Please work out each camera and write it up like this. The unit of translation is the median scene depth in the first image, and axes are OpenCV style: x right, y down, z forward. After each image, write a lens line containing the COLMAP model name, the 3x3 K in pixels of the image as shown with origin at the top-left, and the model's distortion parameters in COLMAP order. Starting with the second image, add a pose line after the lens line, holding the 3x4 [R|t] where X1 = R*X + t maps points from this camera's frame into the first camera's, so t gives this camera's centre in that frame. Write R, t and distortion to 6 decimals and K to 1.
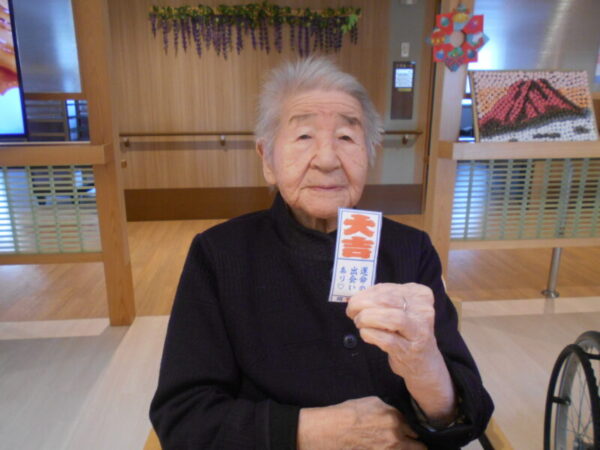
lens RADIAL K [[492.6, 0, 301.5], [0, 492.6, 229.2], [0, 0, 1]] dist [-0.002207, 0.073867]
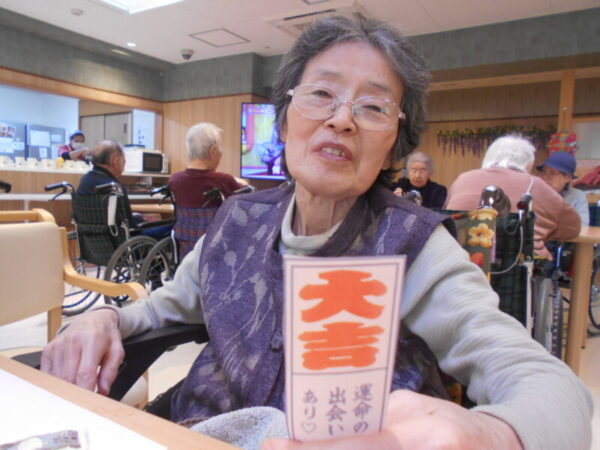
lens RADIAL K [[492.6, 0, 297.2], [0, 492.6, 222.0], [0, 0, 1]] dist [-0.002207, 0.073867]
pose [[0.800139, 0.061004, -0.596704, 0.374766], [-0.184338, 0.971680, -0.147844, 0.235198], [0.570786, 0.228291, 0.788725, -0.638703]]
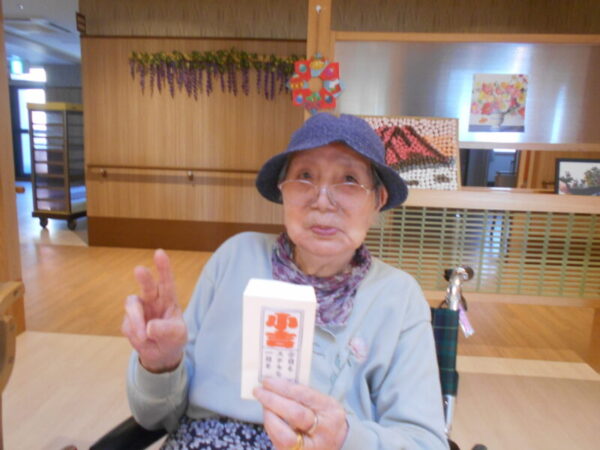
lens RADIAL K [[492.6, 0, 297.2], [0, 492.6, 229.4], [0, 0, 1]] dist [-0.002207, 0.073867]
pose [[0.985337, 0.061258, -0.159244, 0.252755], [-0.073859, 0.994486, -0.074451, -0.005169], [0.153805, 0.085121, 0.984428, 0.011056]]
